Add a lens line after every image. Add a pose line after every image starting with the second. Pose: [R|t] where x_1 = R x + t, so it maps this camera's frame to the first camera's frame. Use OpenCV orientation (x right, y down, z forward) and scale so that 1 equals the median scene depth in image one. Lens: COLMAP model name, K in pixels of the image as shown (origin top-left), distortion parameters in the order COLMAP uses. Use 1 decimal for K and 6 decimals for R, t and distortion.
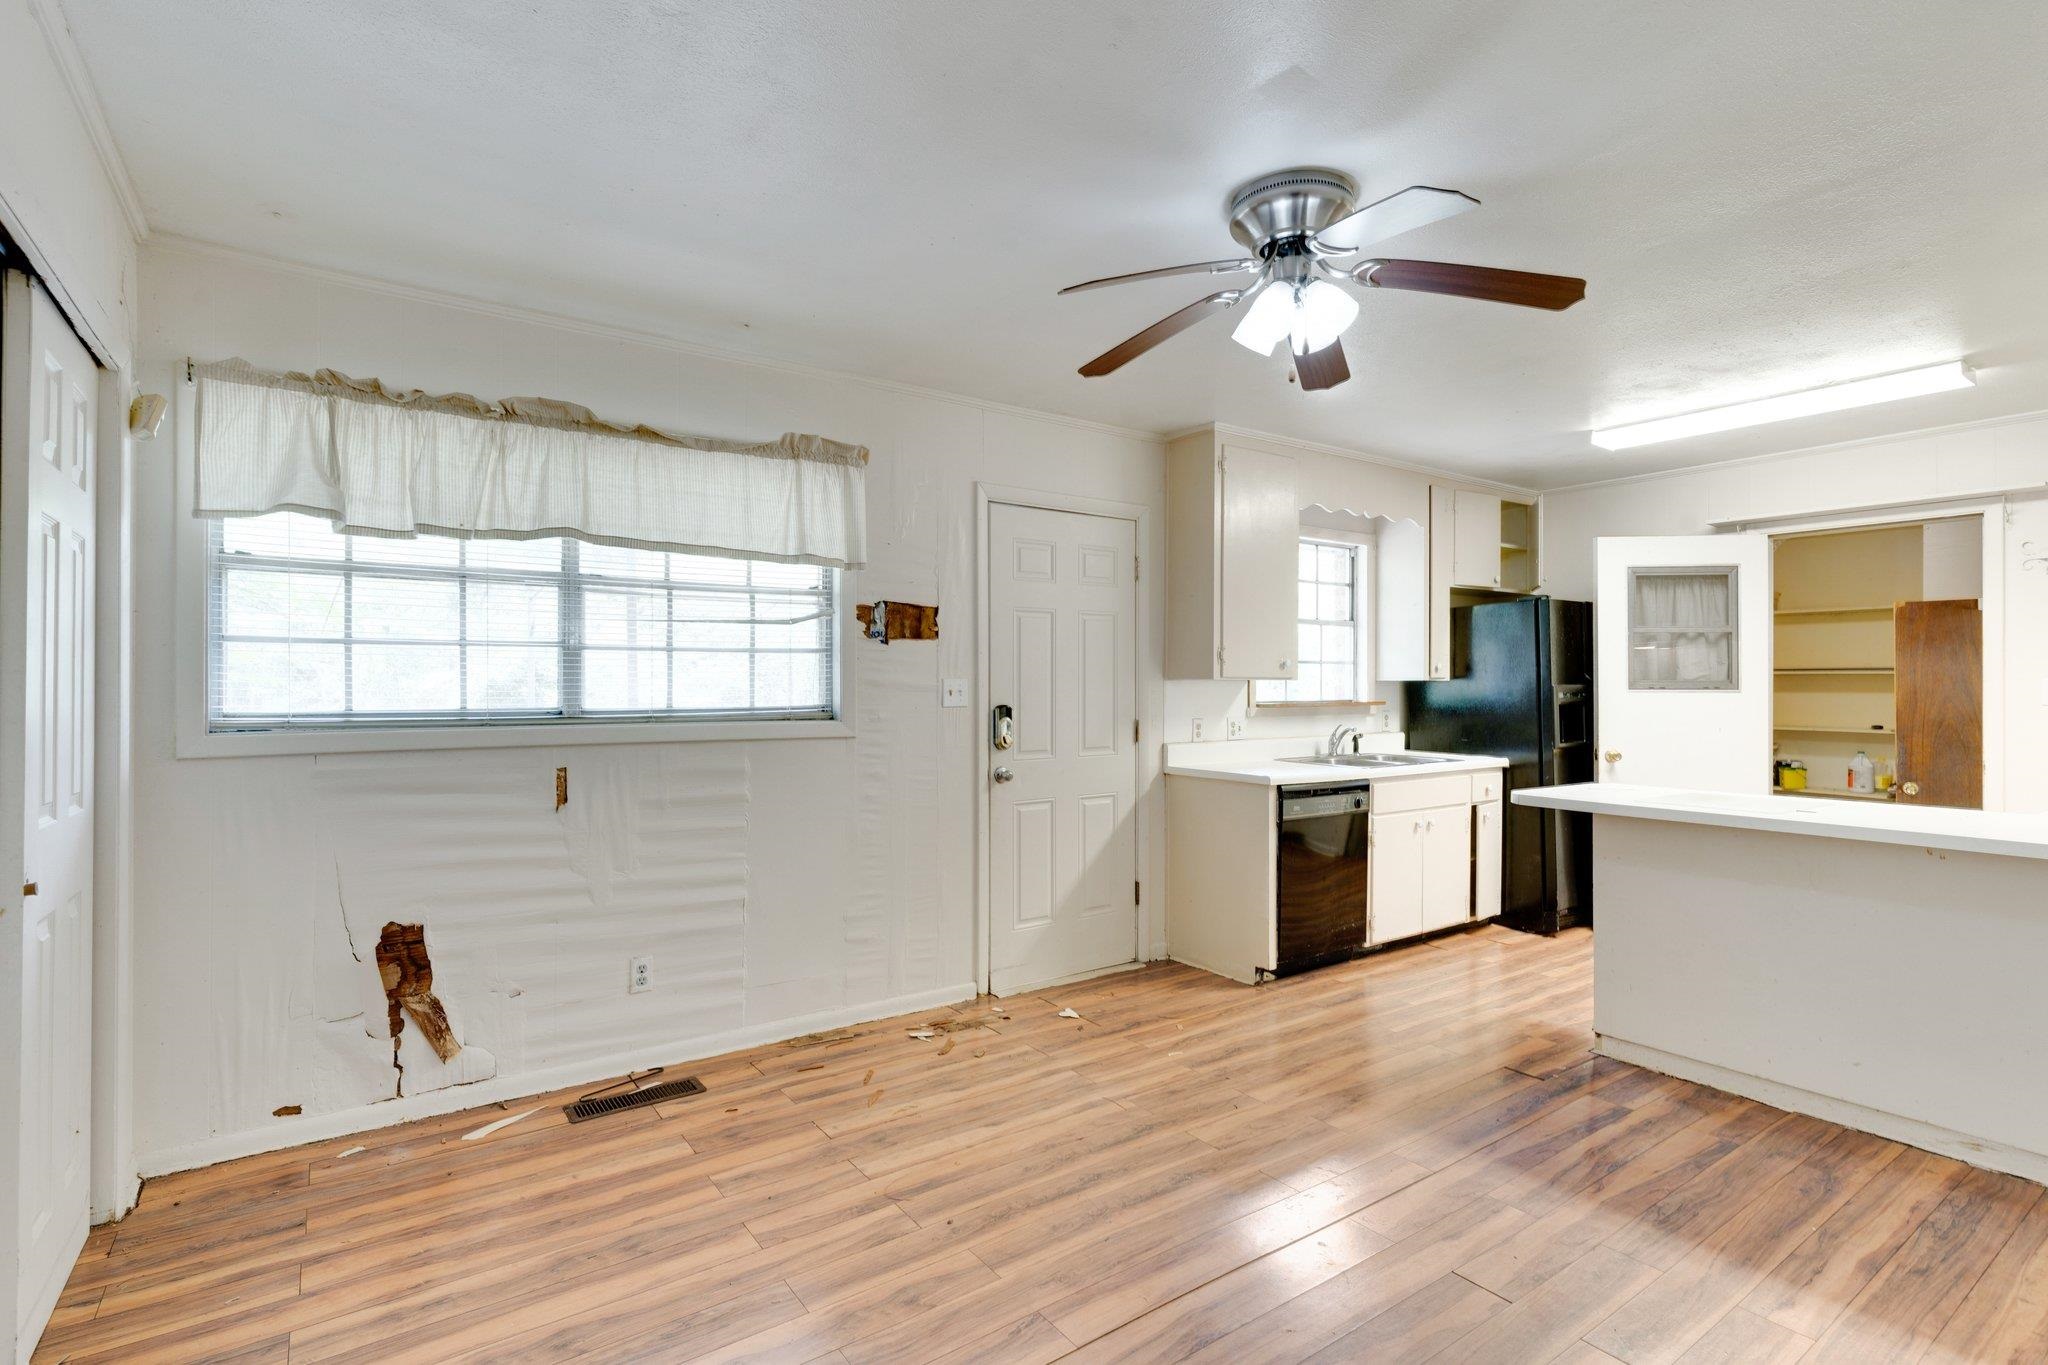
lens RADIAL K [[976.4, 0, 1015.1], [0, 976.4, 677.9], [0, 0, 1]] dist [0.001120, 0.000556]
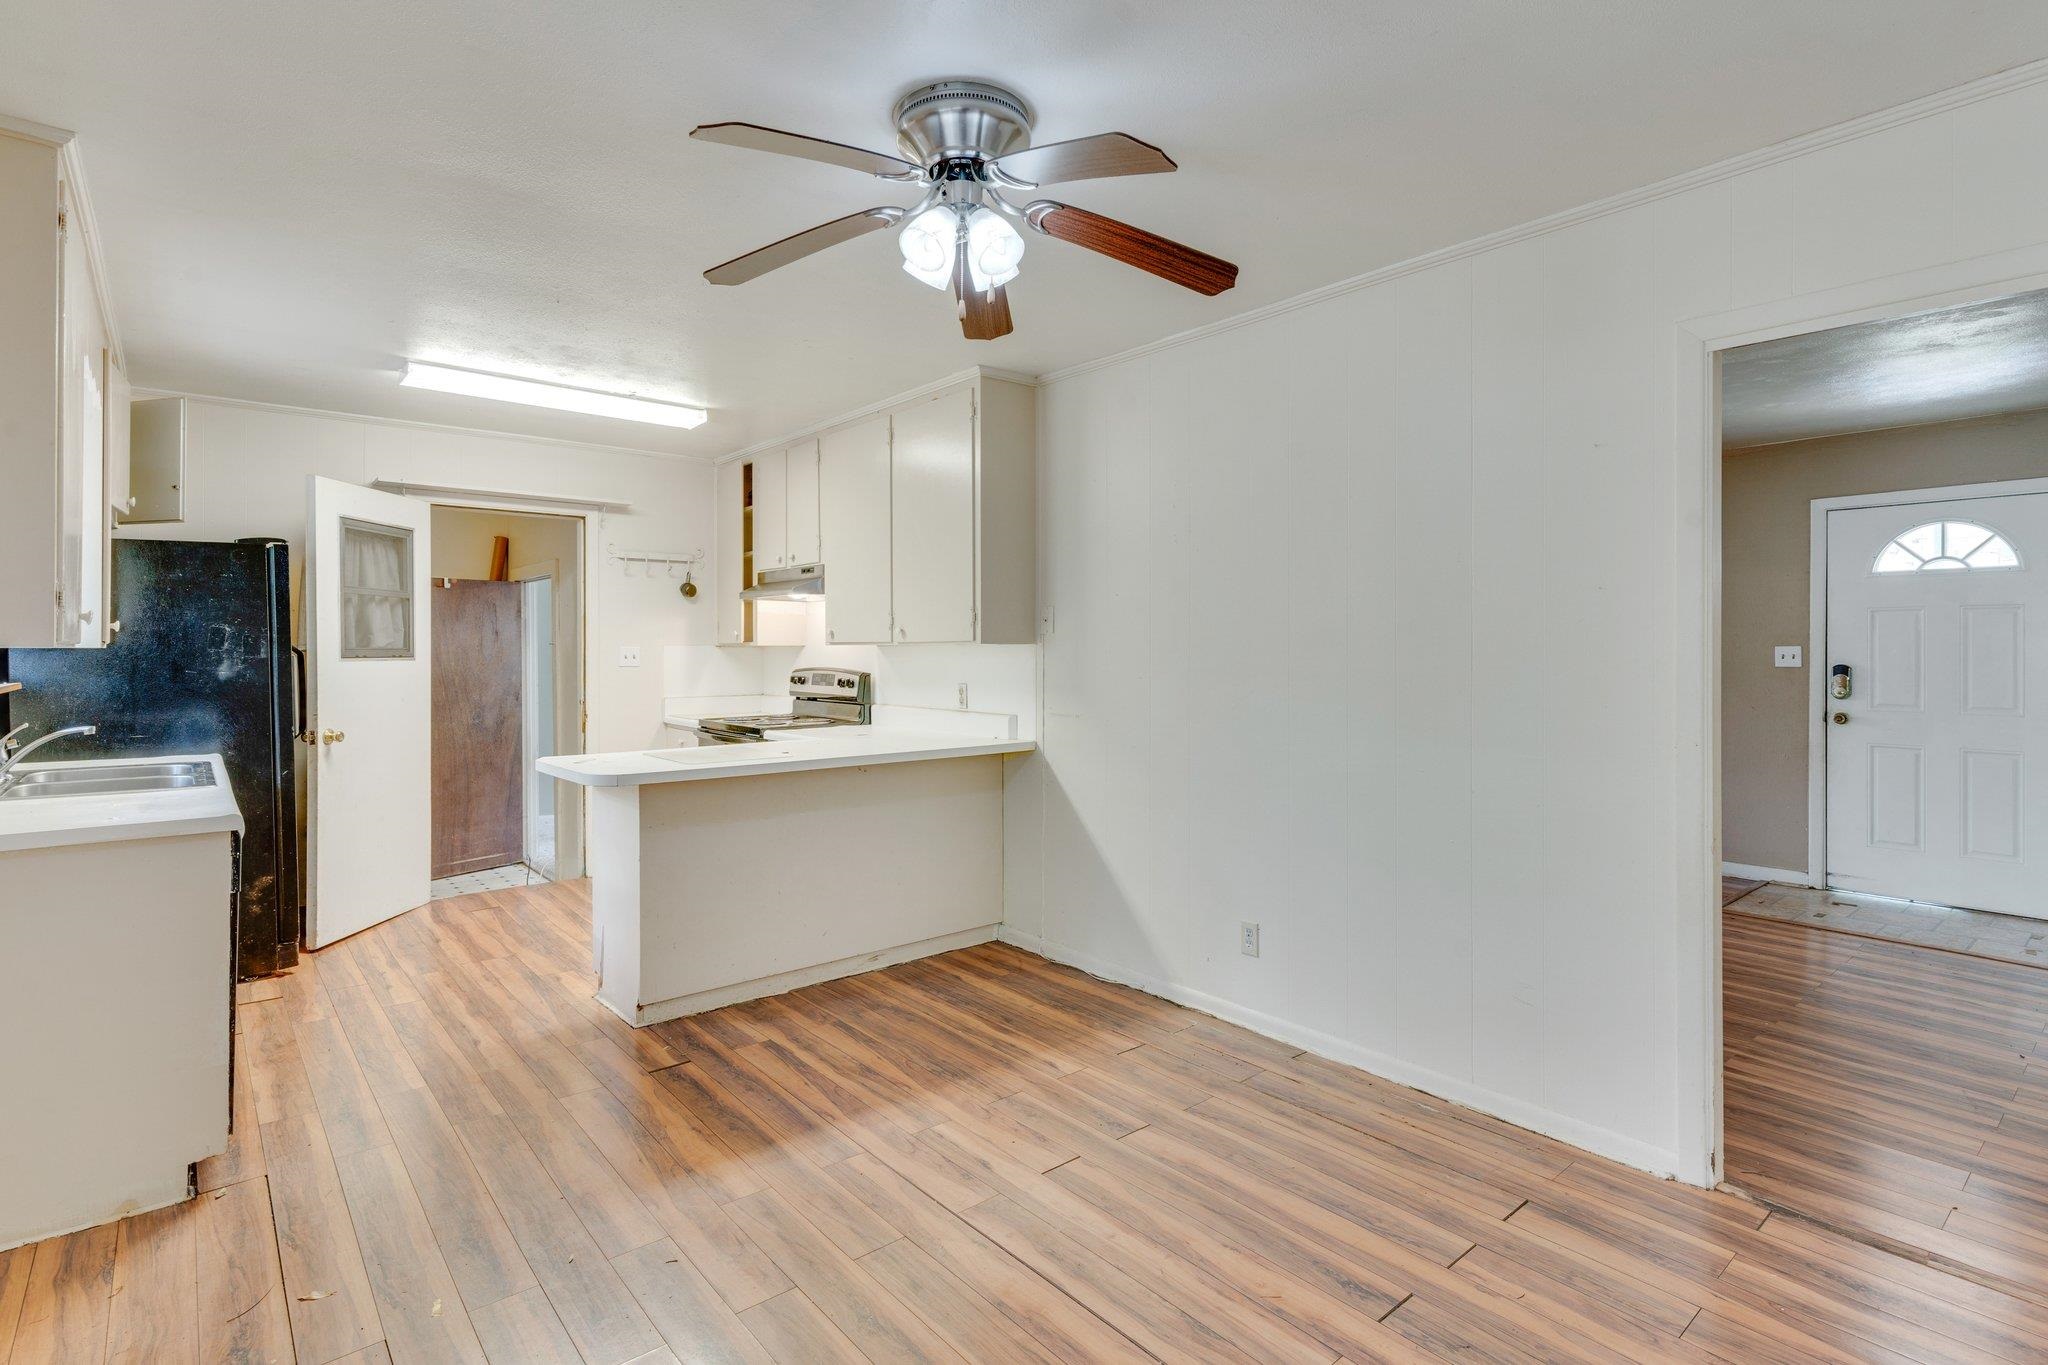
lens RADIAL K [[996.8, 0, 1008.0], [0, 996.8, 646.0], [0, 0, 1]] dist [0.001895, -0.000469]
pose [[-0.086225, 0.000801, 0.996275, -0.503903], [-0.006079, 0.999981, -0.001330, -0.003201], [-0.996257, -0.006172, -0.086219, 0.815056]]
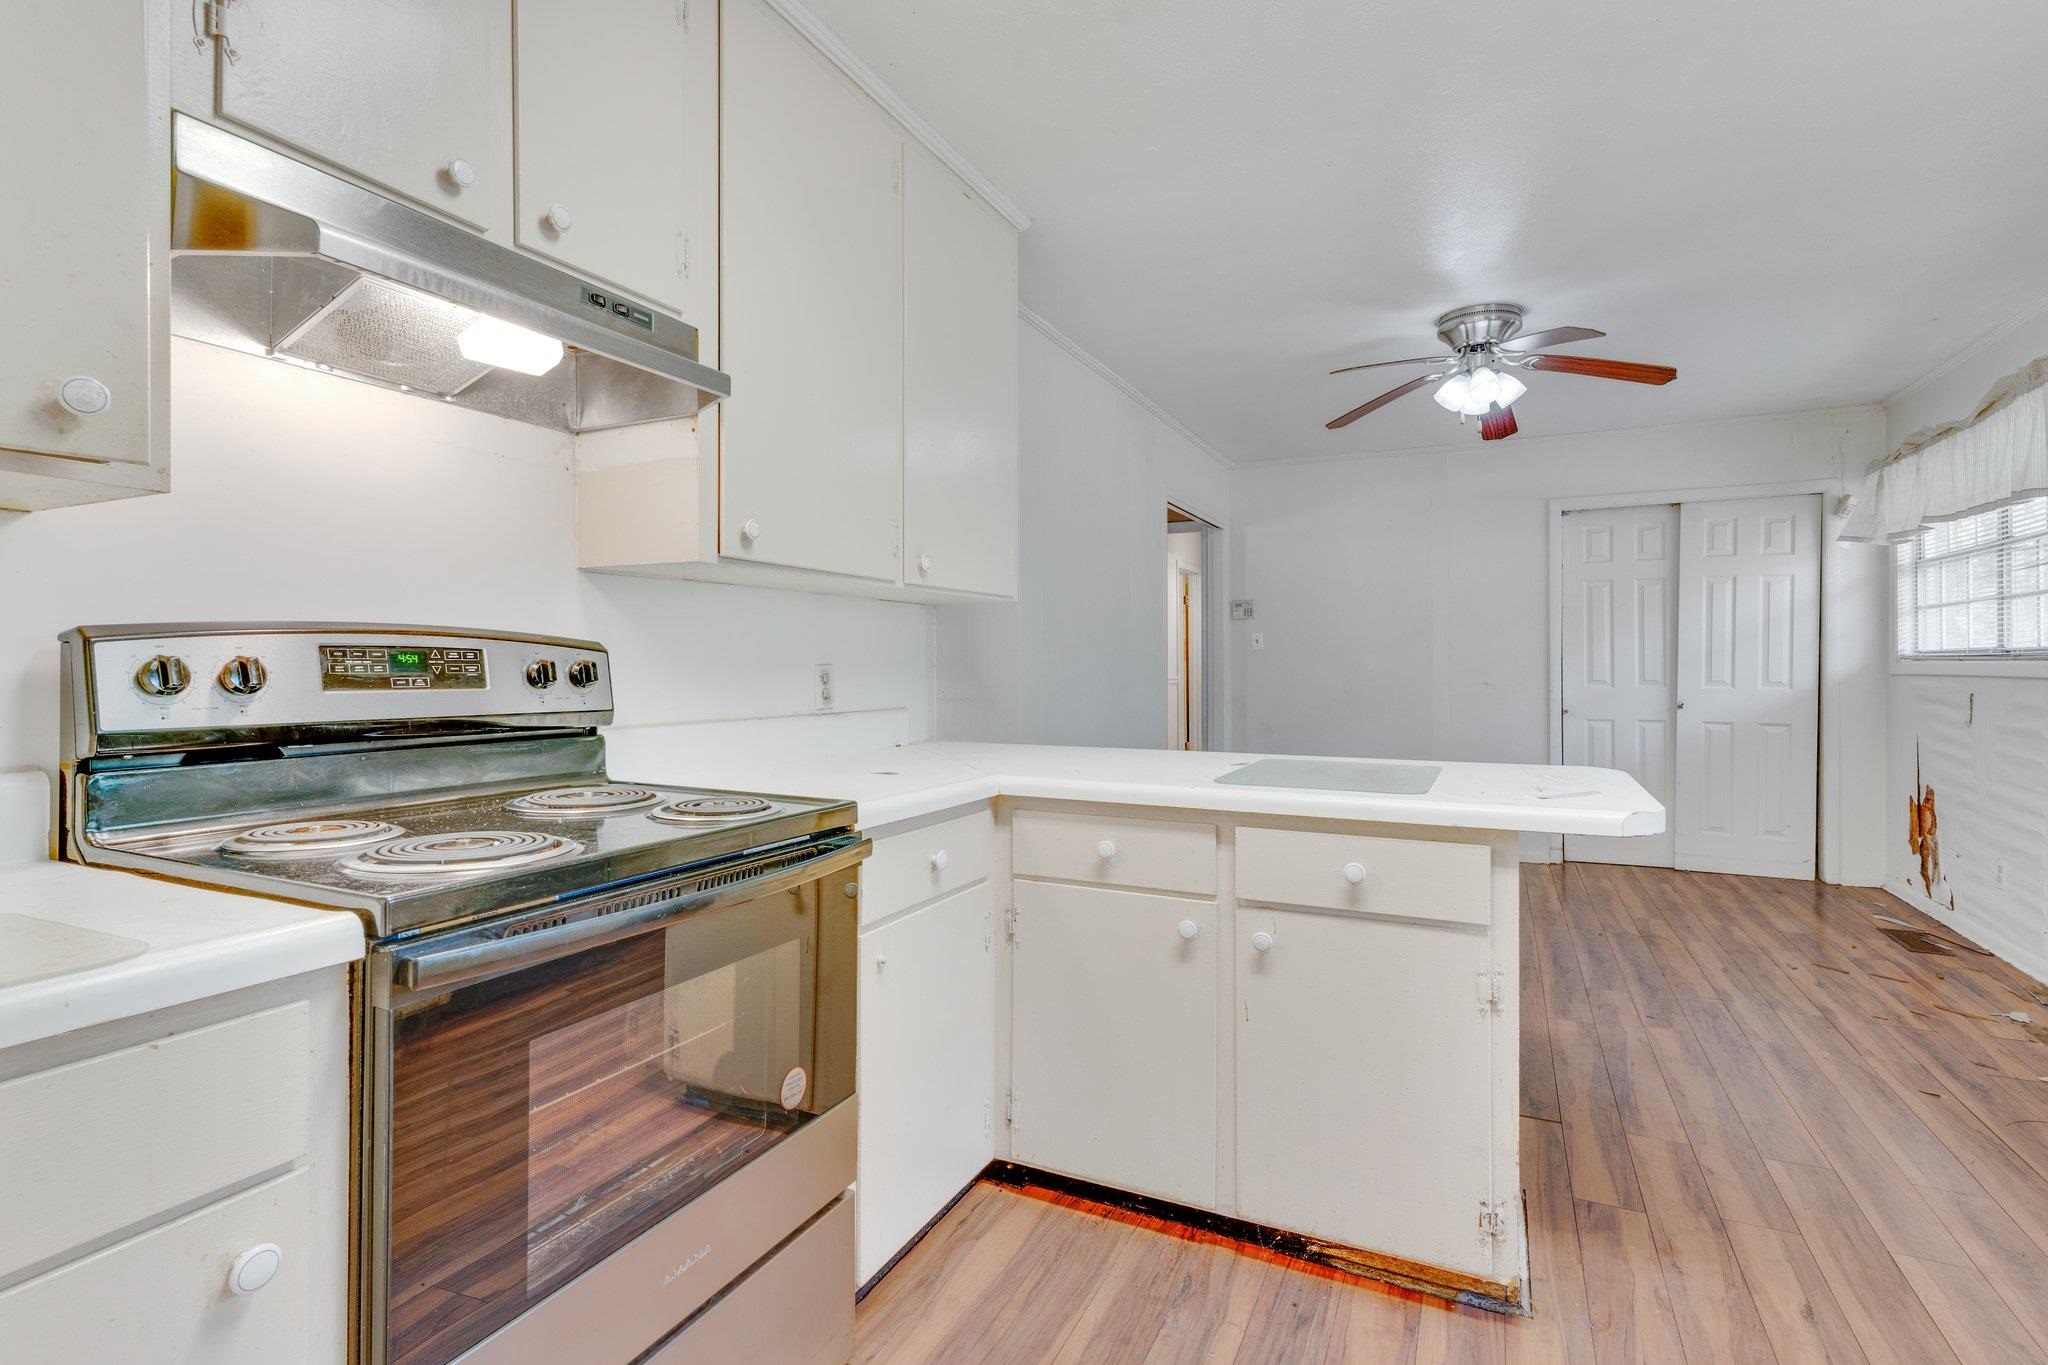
lens RADIAL K [[988.1, 0, 1019.3], [0, 988.1, 669.4], [0, 0, 1]] dist [0.001616, 0.000036]
pose [[-0.871554, 0.002051, -0.490295, 1.335832], [0.003845, 0.999989, -0.002652, 0.060834], [0.490285, -0.004196, -0.871552, 1.584908]]
